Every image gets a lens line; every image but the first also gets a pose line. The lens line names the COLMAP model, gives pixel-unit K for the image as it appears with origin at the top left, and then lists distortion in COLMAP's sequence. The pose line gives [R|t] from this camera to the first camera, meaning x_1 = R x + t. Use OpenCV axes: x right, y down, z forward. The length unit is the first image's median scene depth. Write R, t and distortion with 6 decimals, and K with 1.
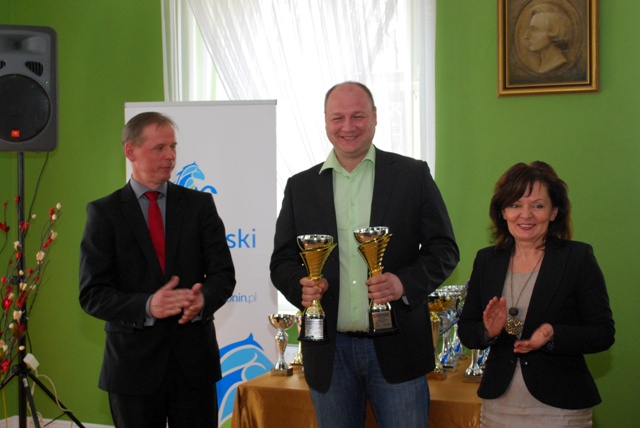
lens RADIAL K [[875.5, 0, 320.0], [0, 875.5, 214.0], [0, 0, 1]] dist [0.000908, 0.028617]
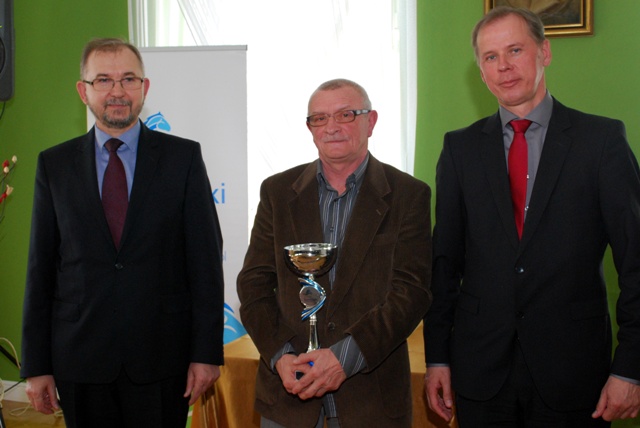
lens RADIAL K [[665.4, 0, 320.0], [0, 665.4, 214.0], [0, 0, 1]] dist [-0.007679, -0.156655]
pose [[0.999248, -0.002670, 0.038678, 0.000390], [0.000843, 0.998886, 0.047171, 0.016686], [-0.038761, -0.047103, 0.998138, 0.286588]]
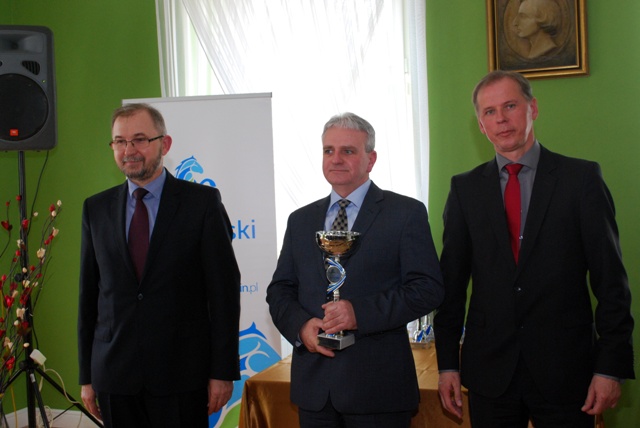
lens RADIAL K [[731.0, 0, 320.0], [0, 731.0, 214.0], [0, 0, 1]] dist [-0.012018, -0.030341]
pose [[0.999129, -0.029953, 0.029063, -0.022768], [0.029863, 0.999548, 0.003533, 0.009600], [-0.029155, -0.002662, 0.999571, 0.150774]]
